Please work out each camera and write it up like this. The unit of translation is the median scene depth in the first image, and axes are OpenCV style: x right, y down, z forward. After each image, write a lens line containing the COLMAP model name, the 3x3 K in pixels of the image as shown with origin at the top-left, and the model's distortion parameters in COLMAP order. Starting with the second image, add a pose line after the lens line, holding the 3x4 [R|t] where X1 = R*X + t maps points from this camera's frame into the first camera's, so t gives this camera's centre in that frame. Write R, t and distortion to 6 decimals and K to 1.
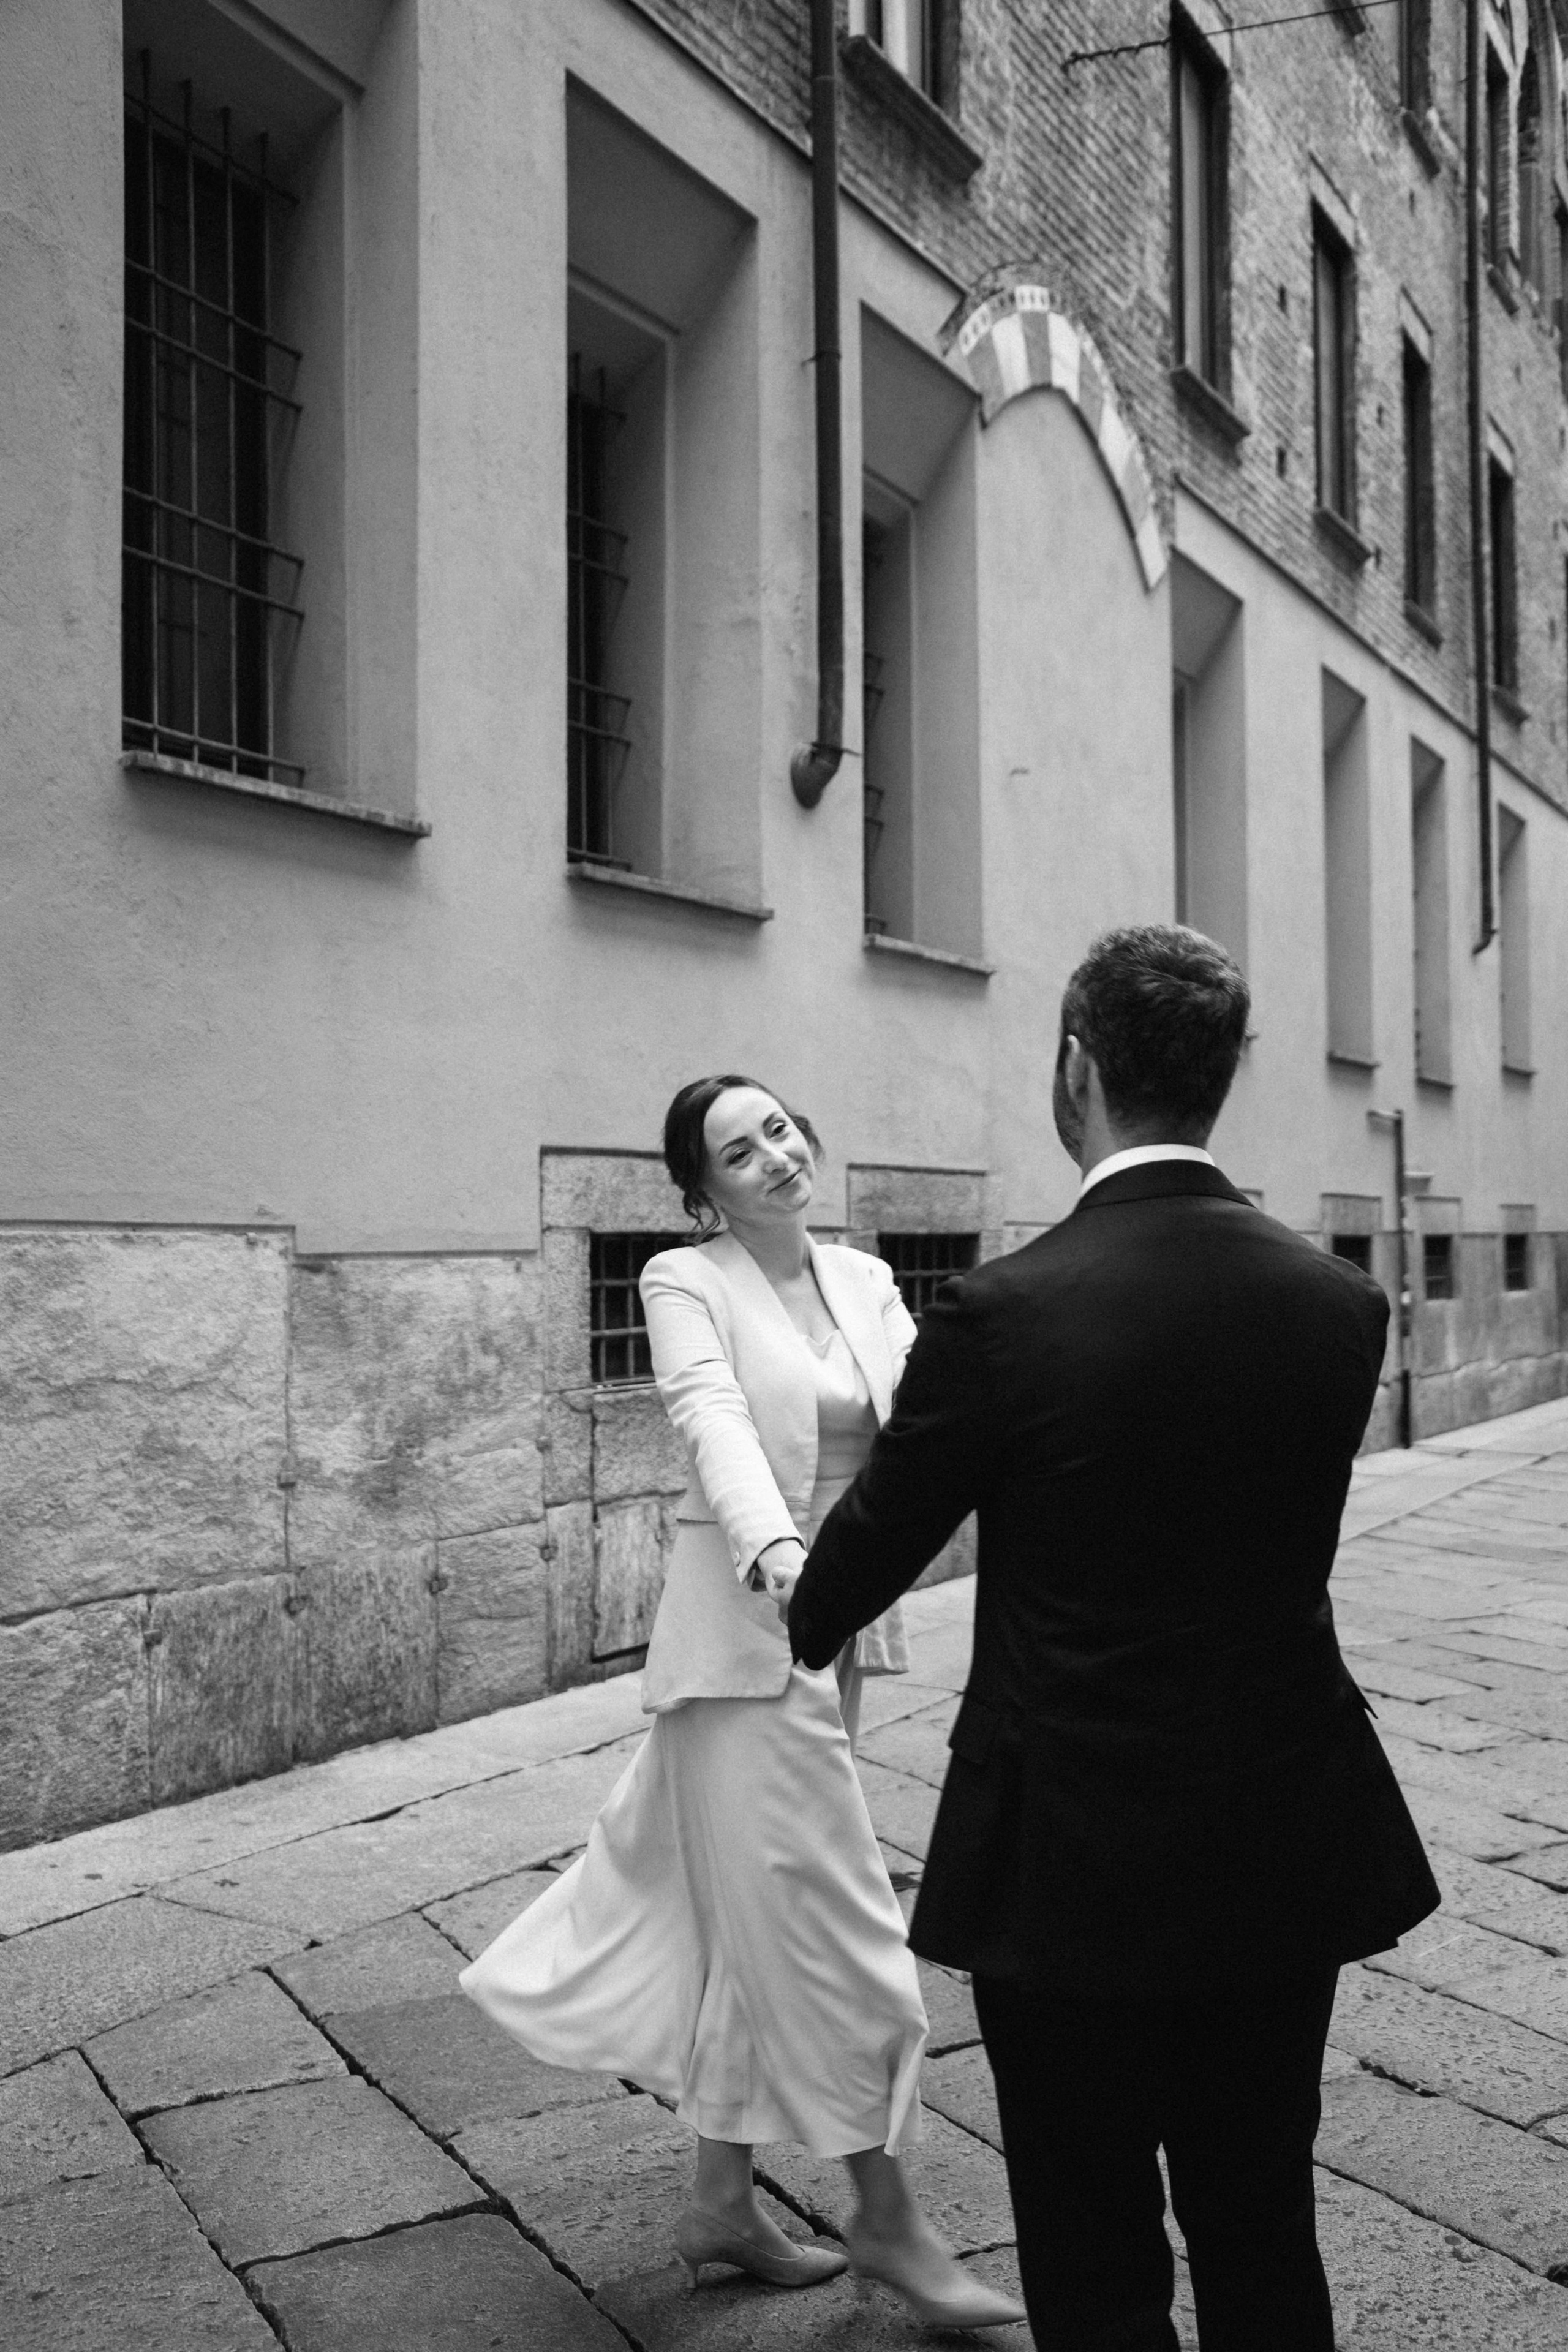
lens RADIAL K [[2135.4, 0, 770.3], [0, 2135.4, 1179.8], [0, 0, 1]] dist [0.017468, 0.000000]
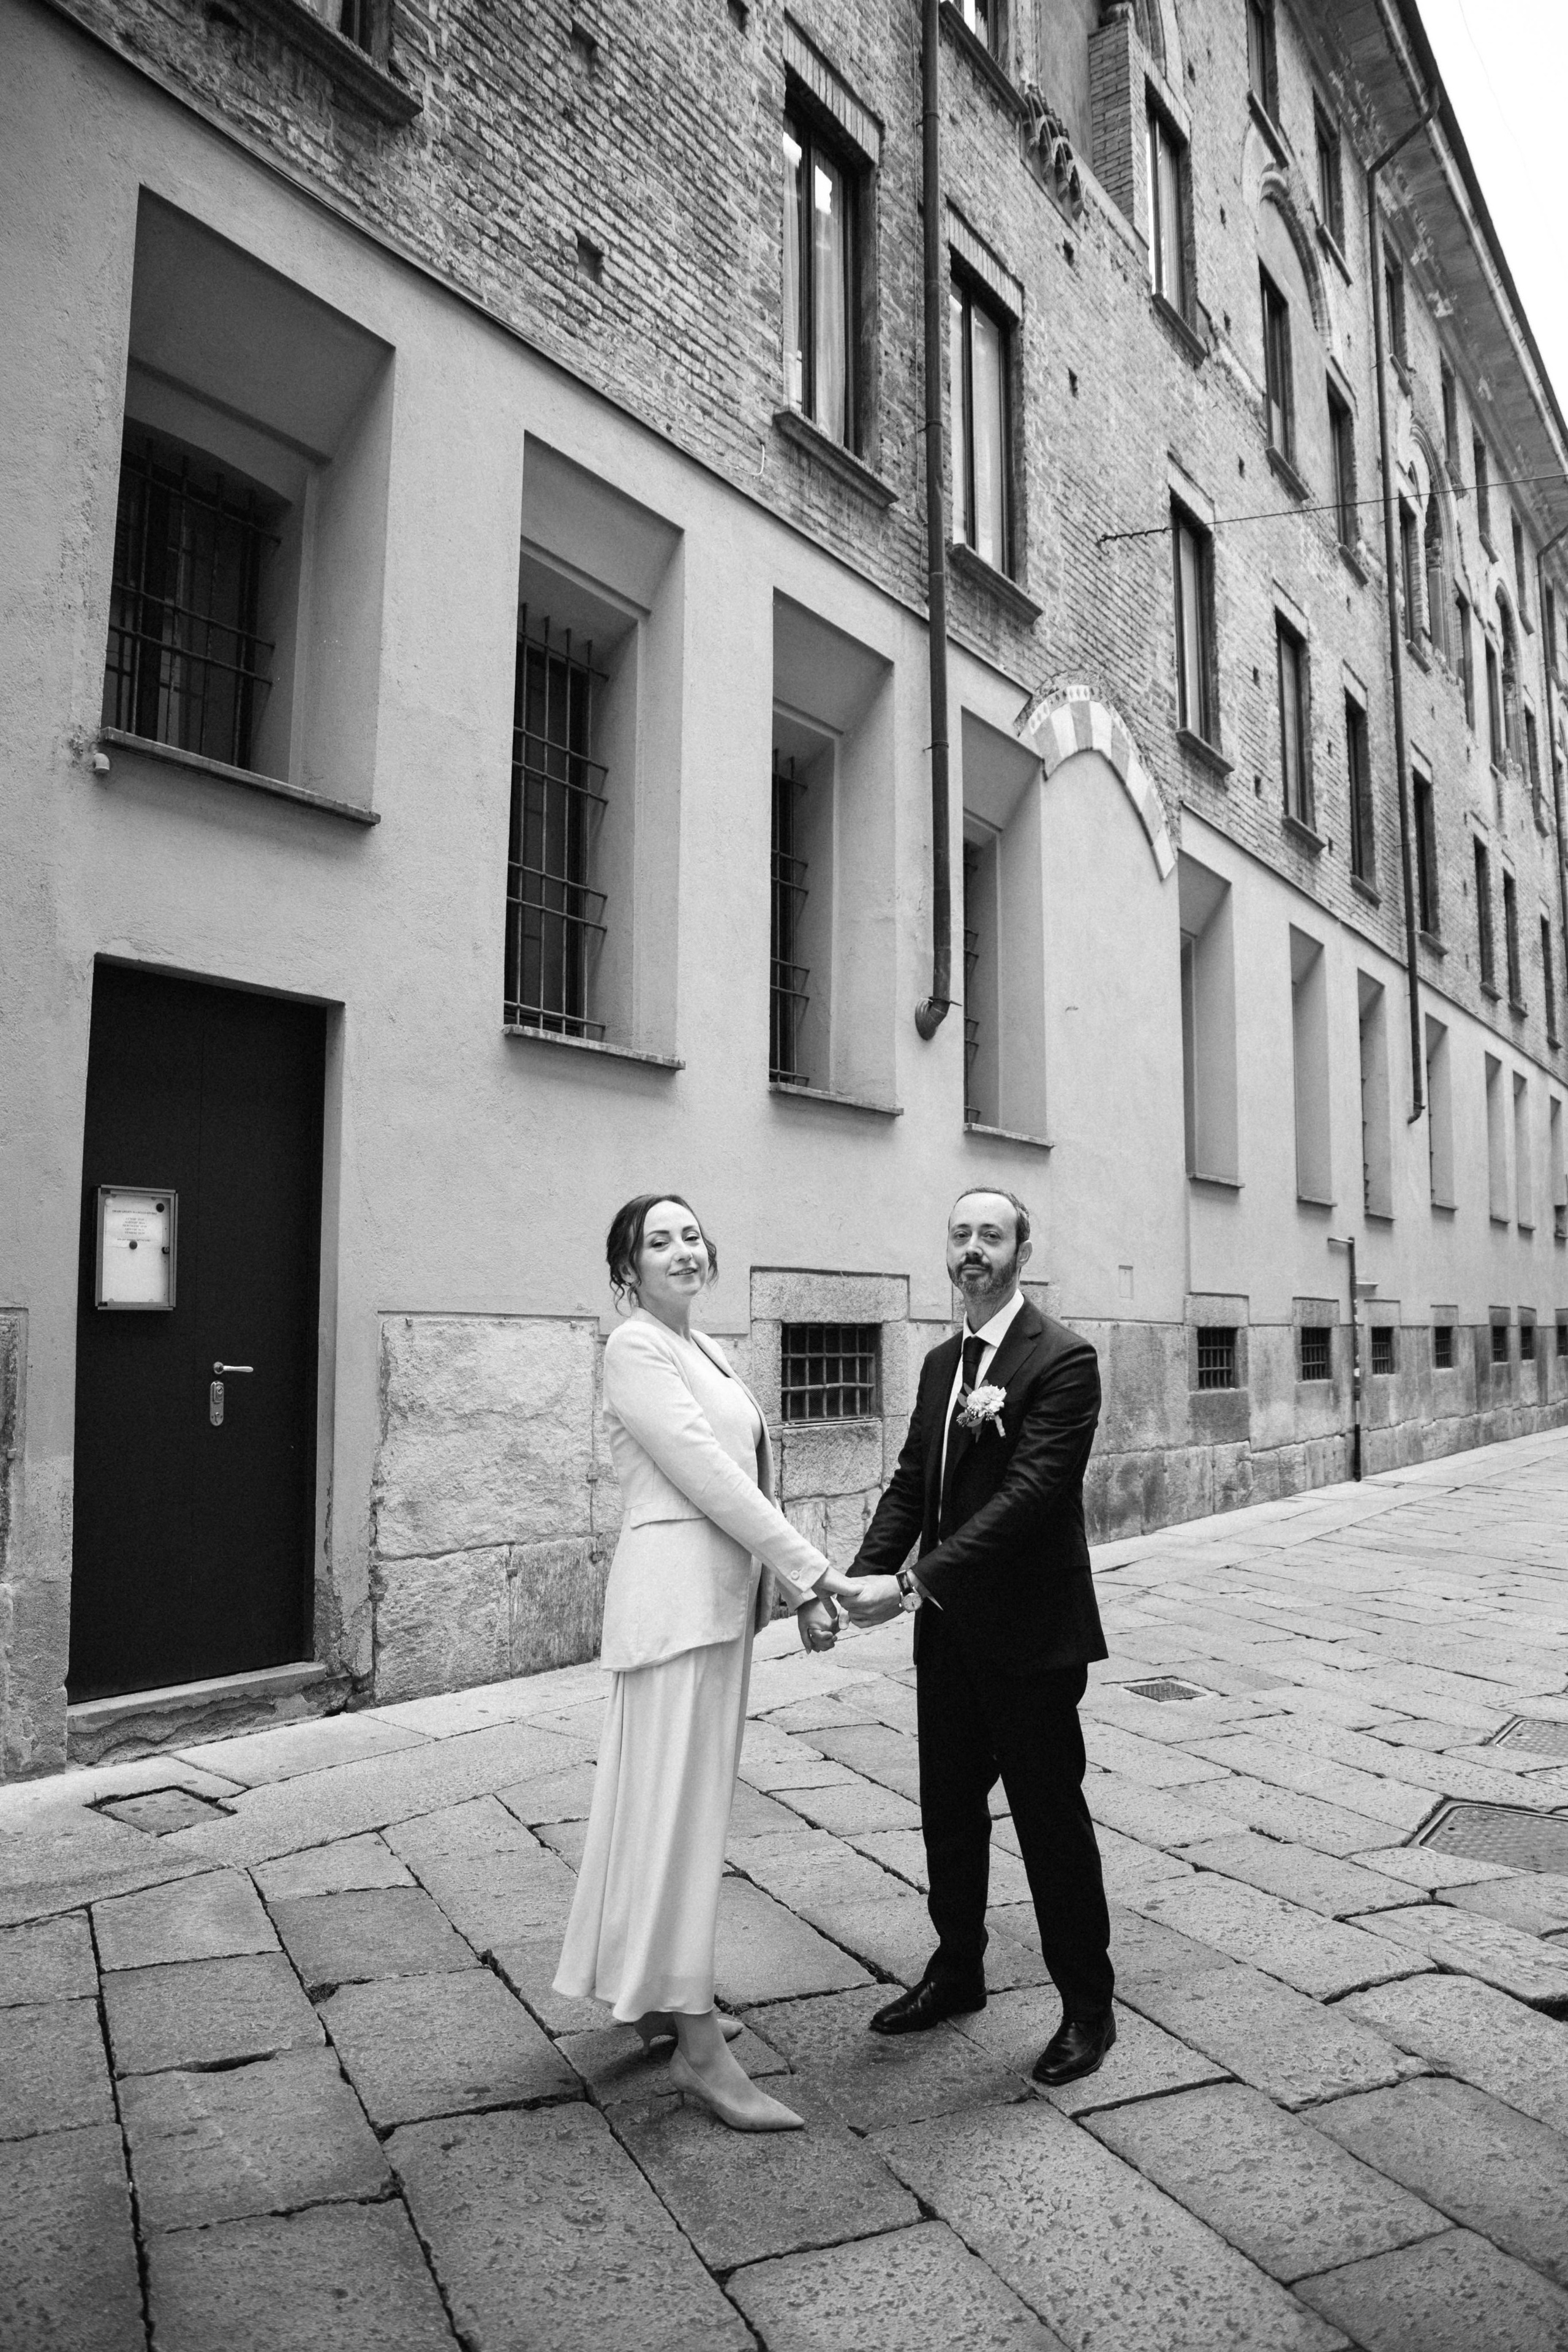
lens RADIAL K [[1627.9, 0, 767.7], [0, 1627.9, 1187.2], [0, 0, 1]] dist [-0.109209, 0.059148]
pose [[0.996698, 0.005604, -0.081006, -0.000552], [-0.010095, 0.998428, -0.055128, -0.007125], [0.080569, 0.055764, 0.995188, -0.151727]]
